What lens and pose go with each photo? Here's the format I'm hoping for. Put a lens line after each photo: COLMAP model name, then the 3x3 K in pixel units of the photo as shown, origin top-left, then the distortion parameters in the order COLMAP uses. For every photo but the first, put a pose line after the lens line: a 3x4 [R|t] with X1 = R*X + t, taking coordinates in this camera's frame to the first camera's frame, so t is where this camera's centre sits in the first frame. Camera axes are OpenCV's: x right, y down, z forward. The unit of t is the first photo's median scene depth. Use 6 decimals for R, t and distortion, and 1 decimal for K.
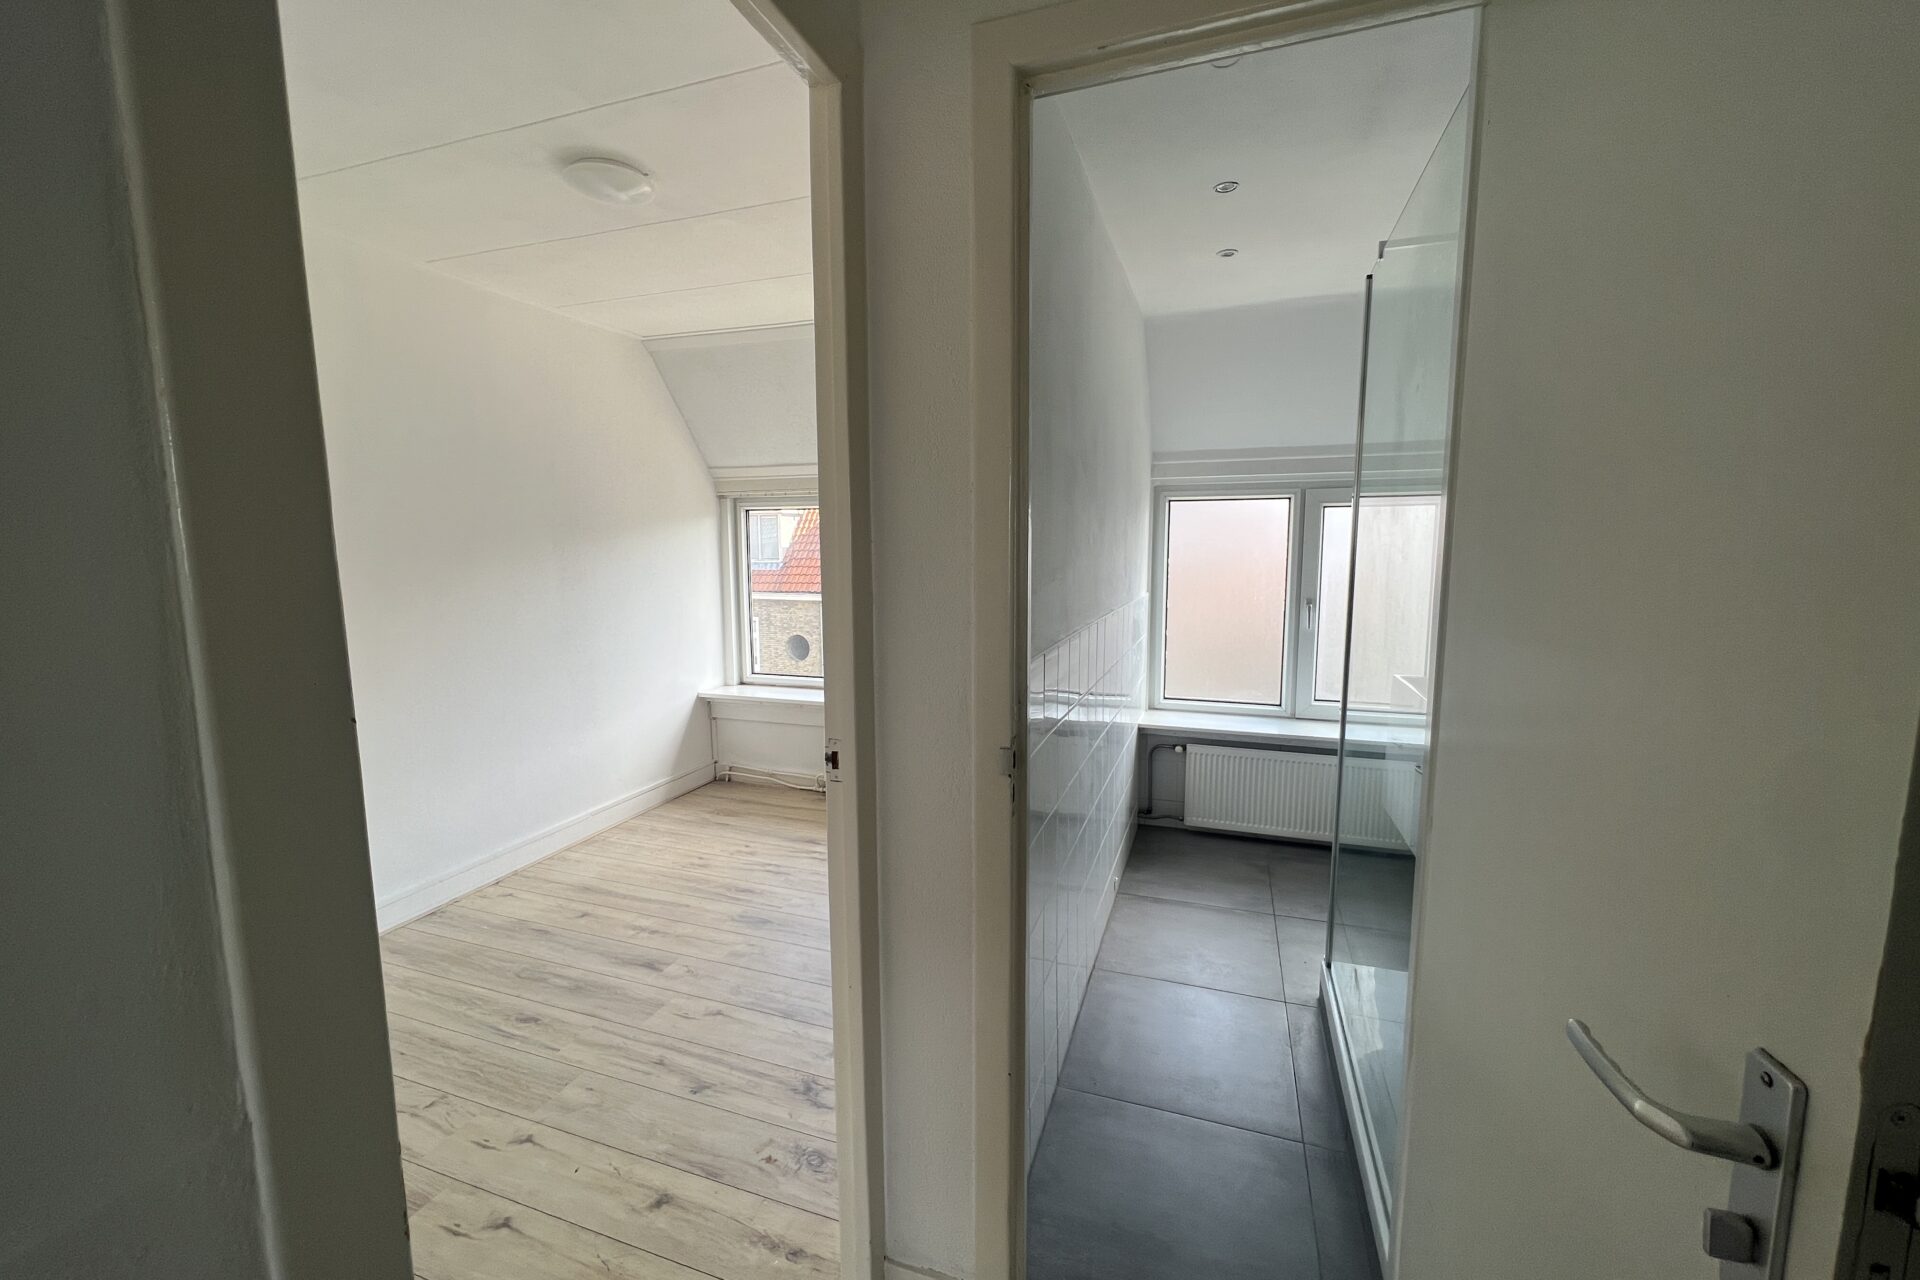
lens RADIAL K [[768.0, 0, 960.8], [0, 768.0, 639.0], [0, 0, 1]] dist [-0.005978, 0.001081]
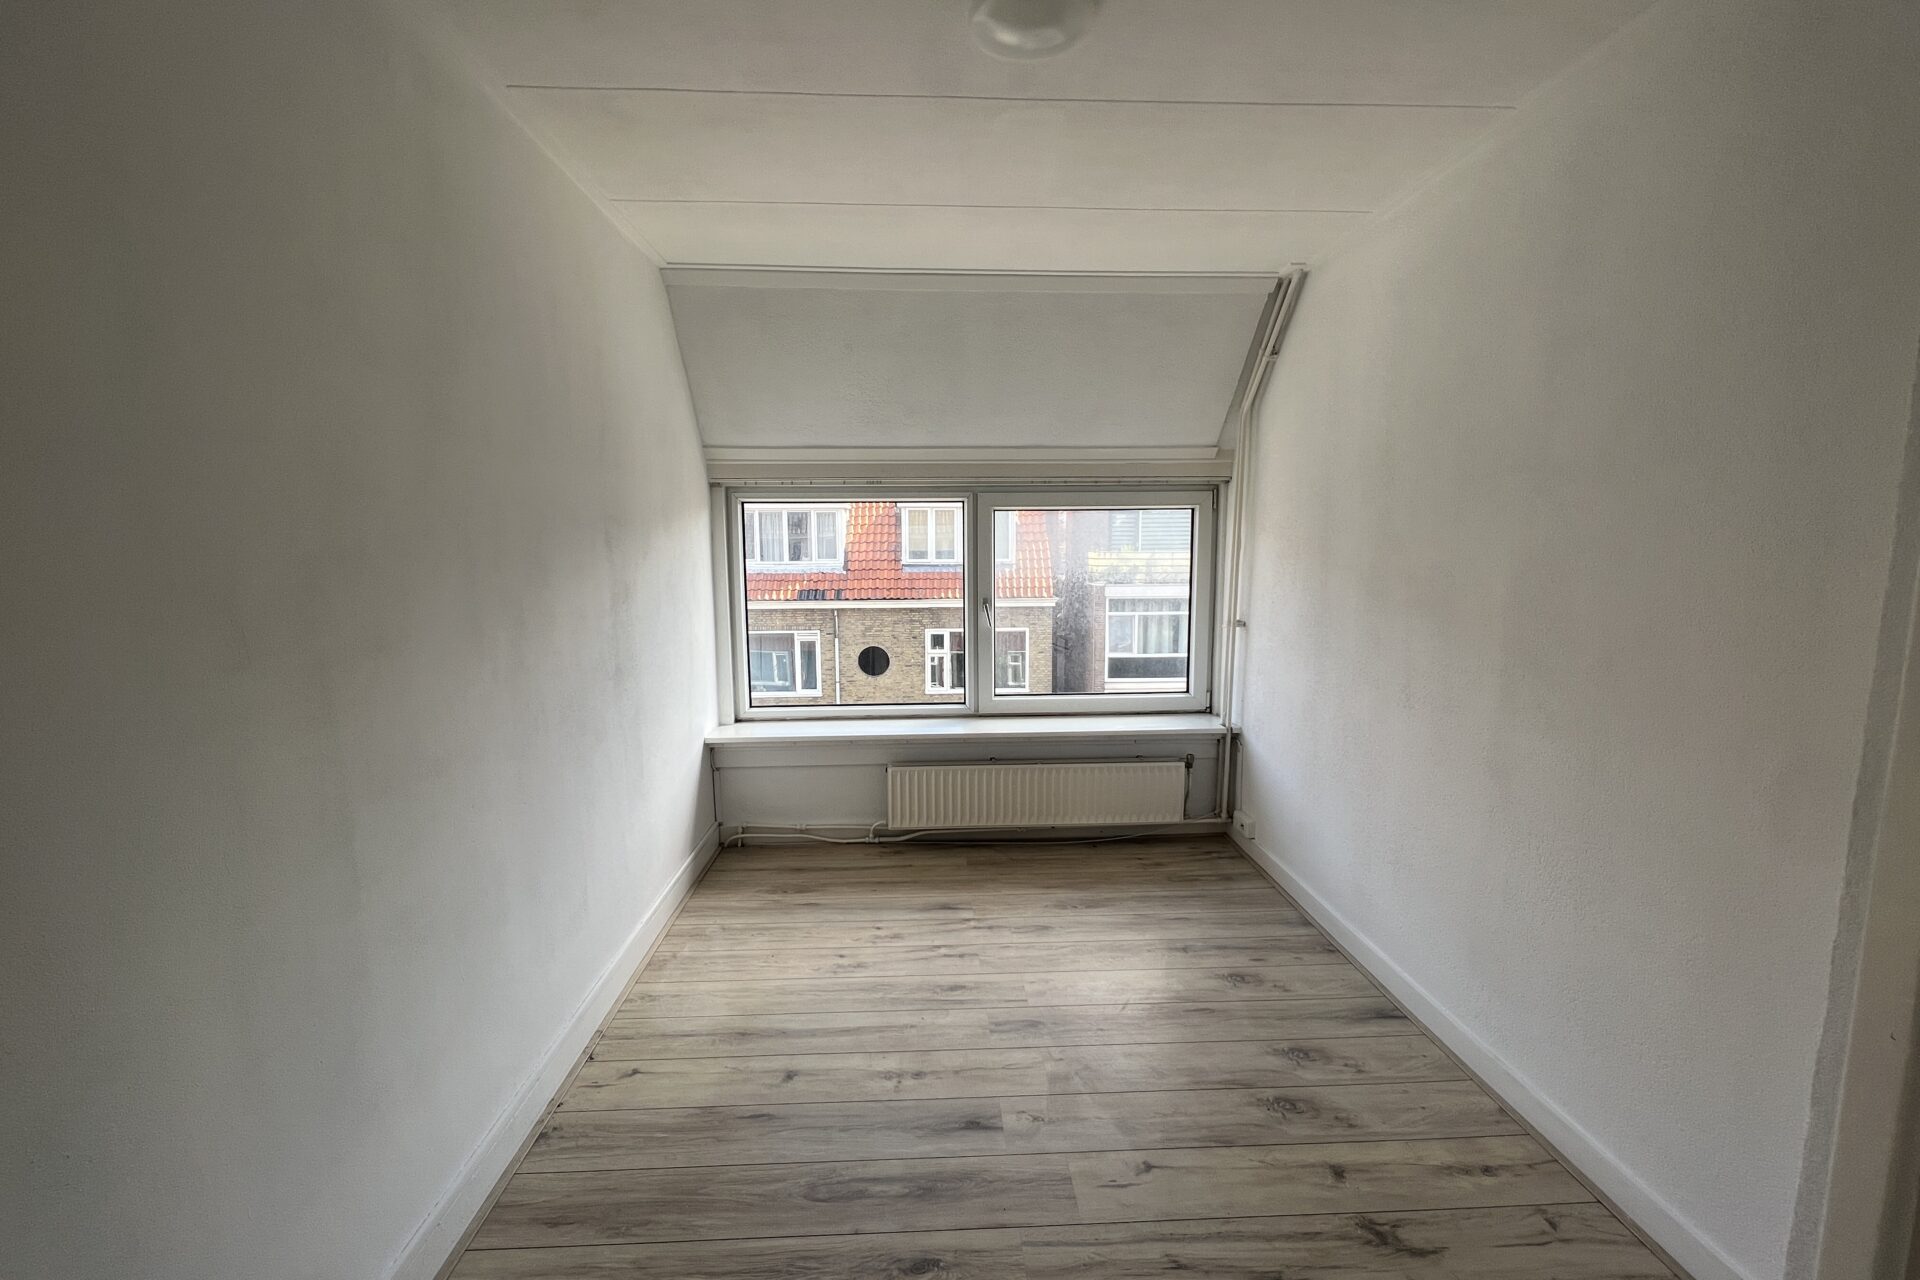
lens RADIAL K [[768.0, 0, 945.4], [0, 768.0, 633.2], [0, 0, 1]] dist [-0.005978, 0.001081]
pose [[0.928625, -0.049061, 0.367763, -0.512487], [0.052432, 0.998624, 0.000826, -0.029685], [-0.367297, 0.018515, 0.929919, 0.250751]]
